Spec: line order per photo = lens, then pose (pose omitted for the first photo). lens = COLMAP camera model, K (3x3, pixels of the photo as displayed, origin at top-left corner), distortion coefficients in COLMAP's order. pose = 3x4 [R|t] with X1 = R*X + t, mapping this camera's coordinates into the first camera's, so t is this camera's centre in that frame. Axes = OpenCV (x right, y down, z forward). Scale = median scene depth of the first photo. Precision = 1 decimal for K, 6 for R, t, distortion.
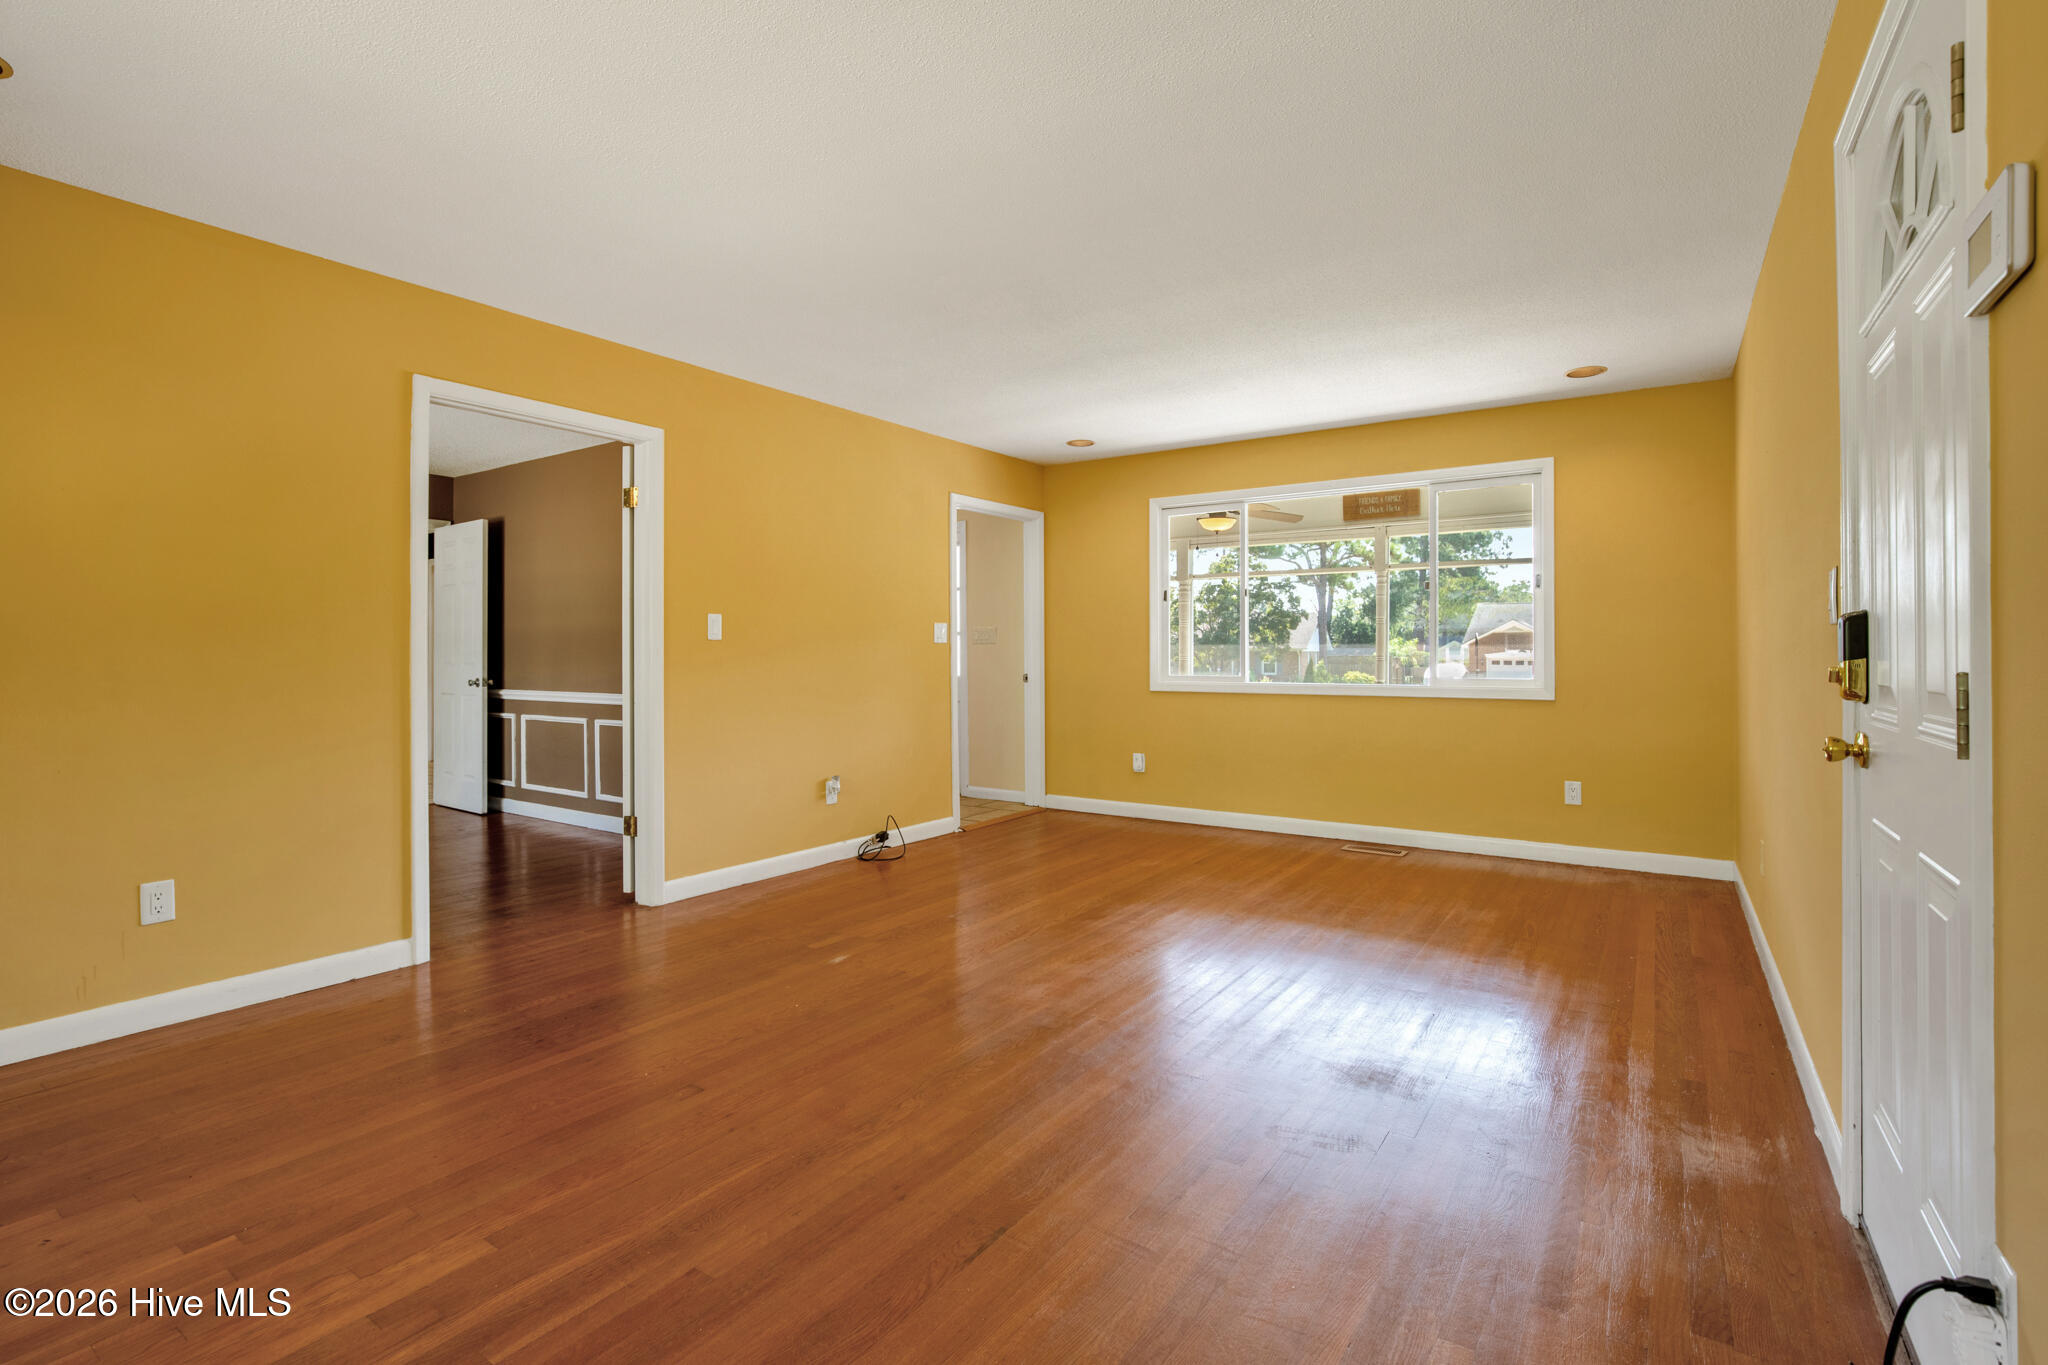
lens RADIAL K [[940.1, 0, 1010.1], [0, 940.1, 662.2], [0, 0, 1]] dist [-0.025680, -0.000159]
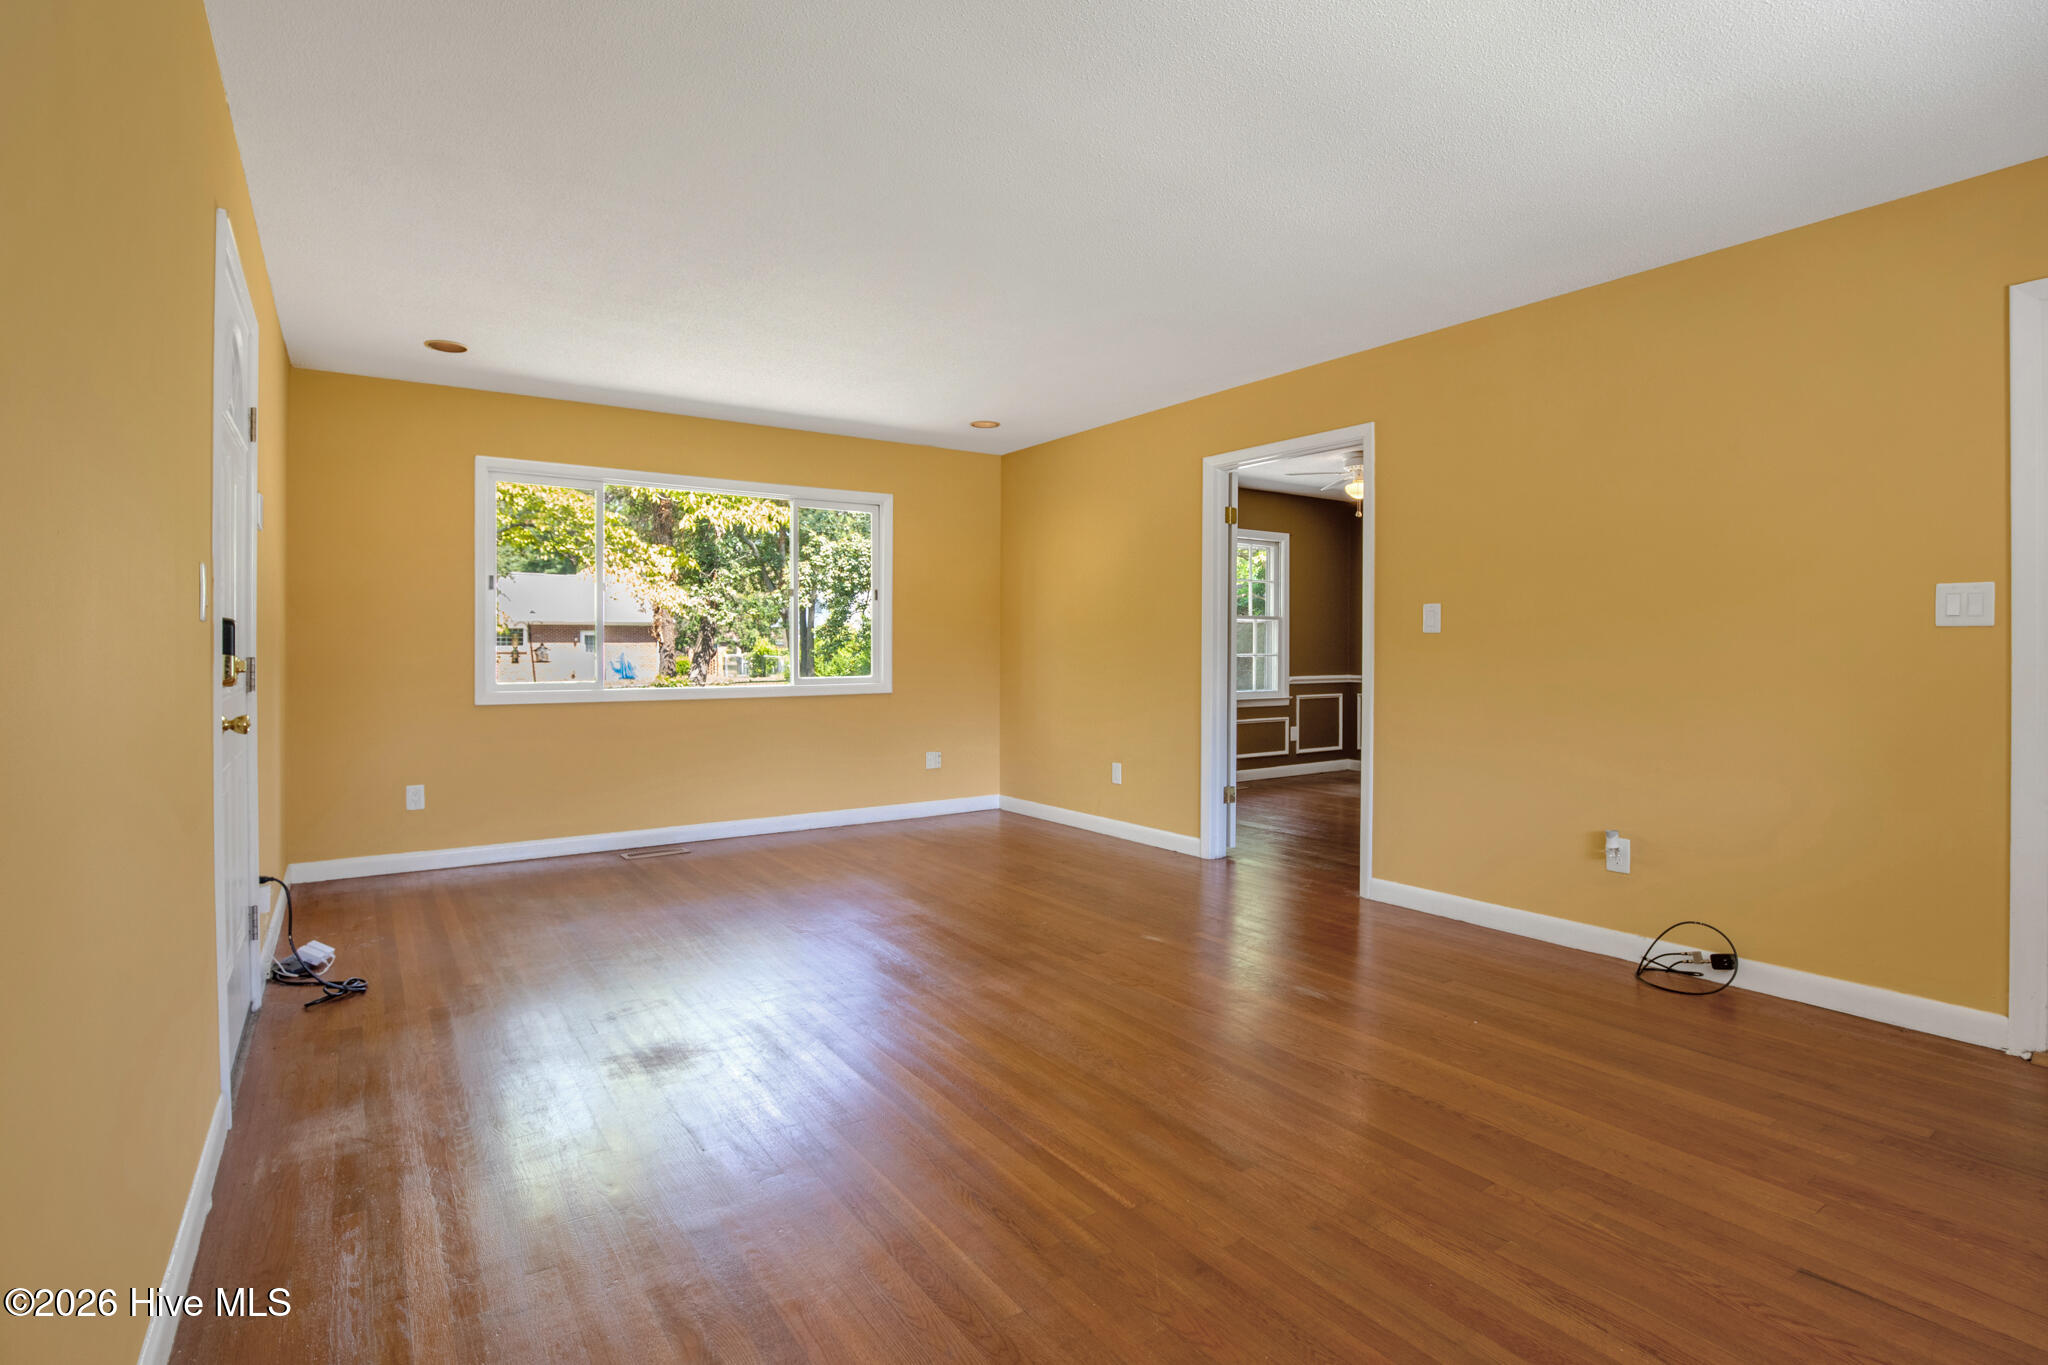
lens RADIAL K [[940.1, 0, 1008.2], [0, 940.1, 671.8], [0, 0, 1]] dist [-0.025680, -0.000159]
pose [[-0.342898, 0.024480, -0.939054, 1.304848], [-0.007654, 0.999554, 0.028852, -0.018717], [0.939341, 0.017081, -0.342558, 1.831421]]
